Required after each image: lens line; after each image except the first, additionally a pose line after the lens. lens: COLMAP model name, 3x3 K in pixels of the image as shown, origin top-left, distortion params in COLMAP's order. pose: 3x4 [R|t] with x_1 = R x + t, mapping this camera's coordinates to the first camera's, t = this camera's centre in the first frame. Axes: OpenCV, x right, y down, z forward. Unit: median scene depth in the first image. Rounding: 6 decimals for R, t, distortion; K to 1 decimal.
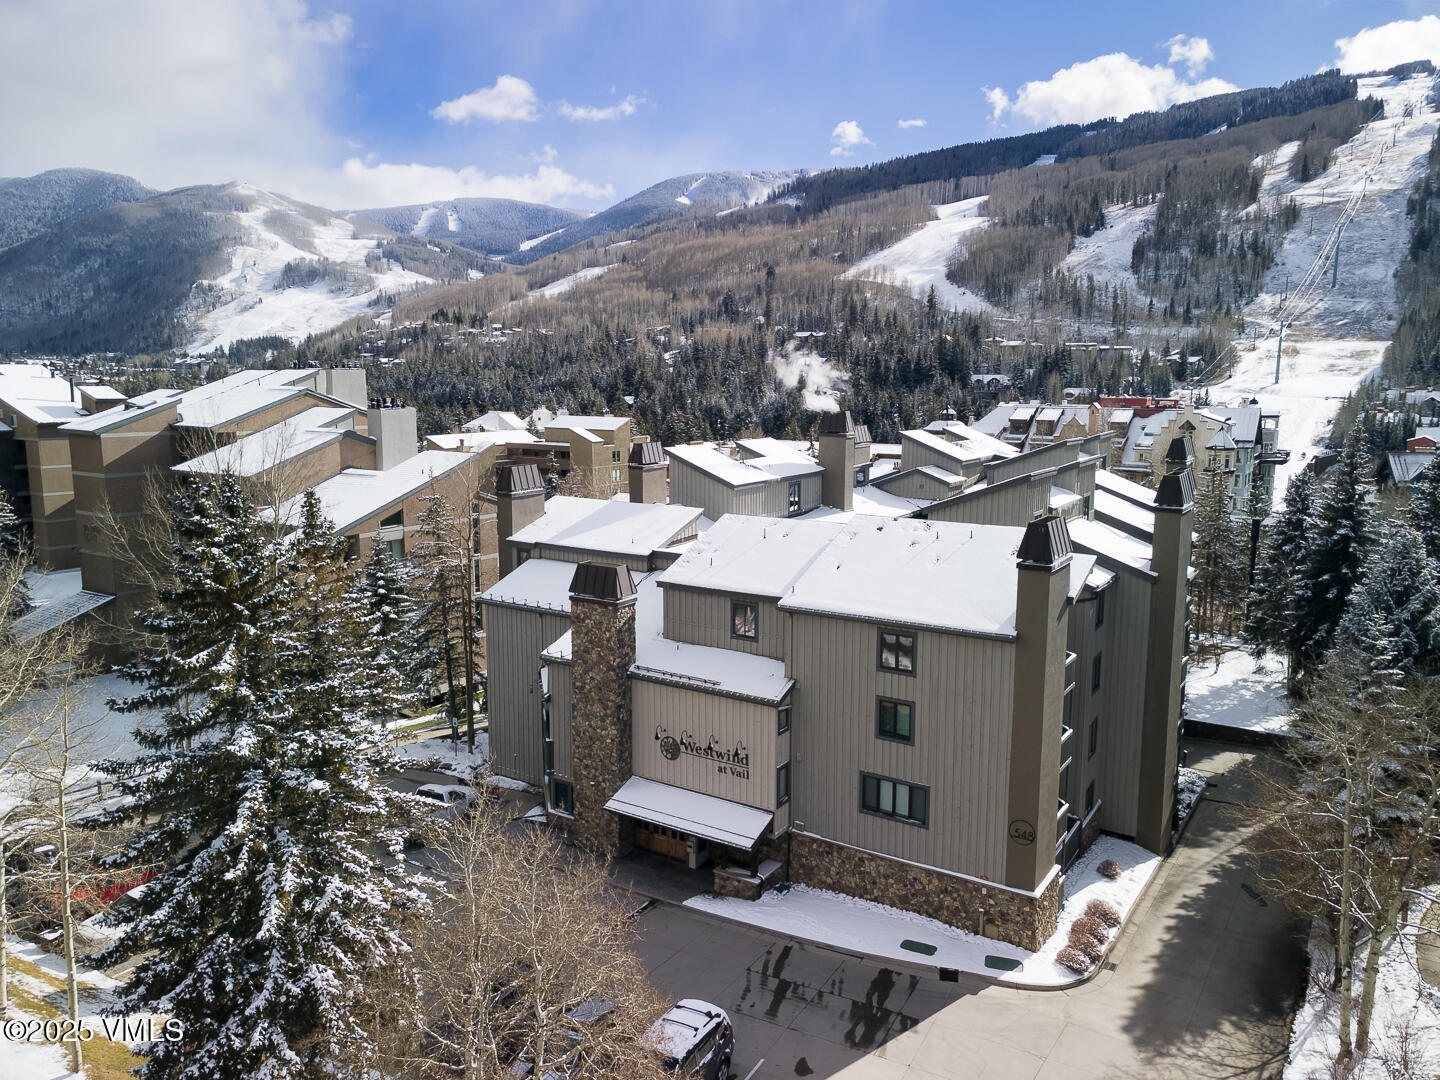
lens RADIAL K [[1025.7, 0, 716.8], [0, 1025.7, 538.2], [0, 0, 1]] dist [0.033482, 0.002054]
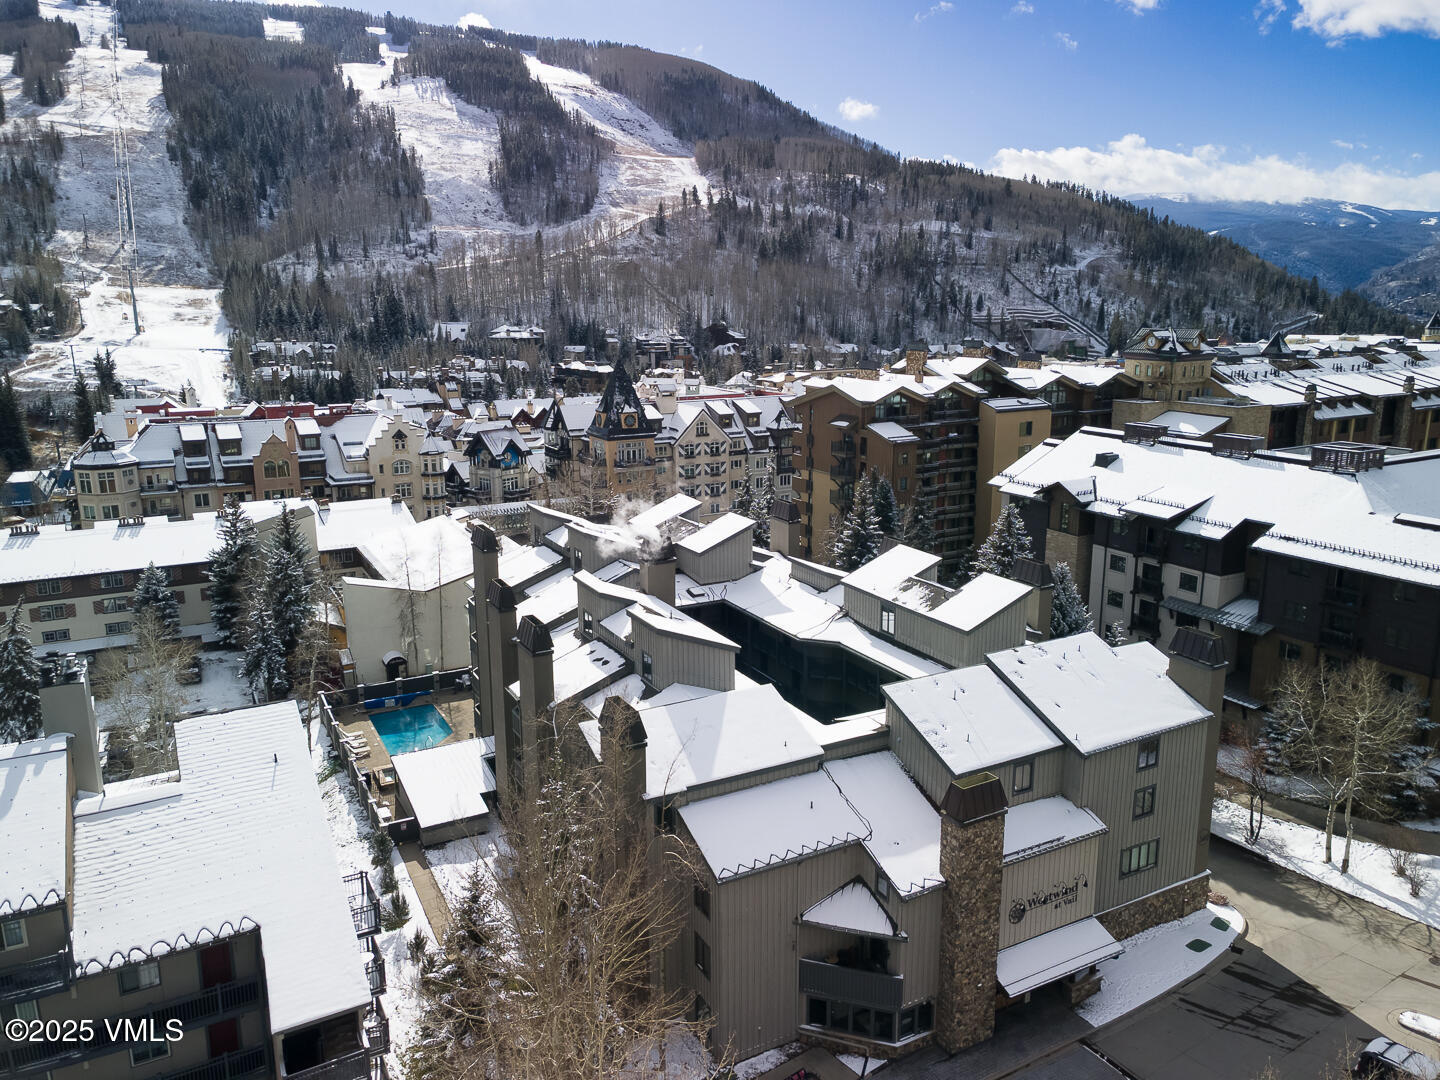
lens RADIAL K [[1025.7, 0, 719.8], [0, 1025.7, 537.9], [0, 0, 1]] dist [0.033482, 0.002054]
pose [[0.480522, -0.192819, 0.855523, -0.088320], [0.137804, 0.980013, 0.143476, -0.032289], [-0.866088, 0.048951, 0.497489, 0.058968]]
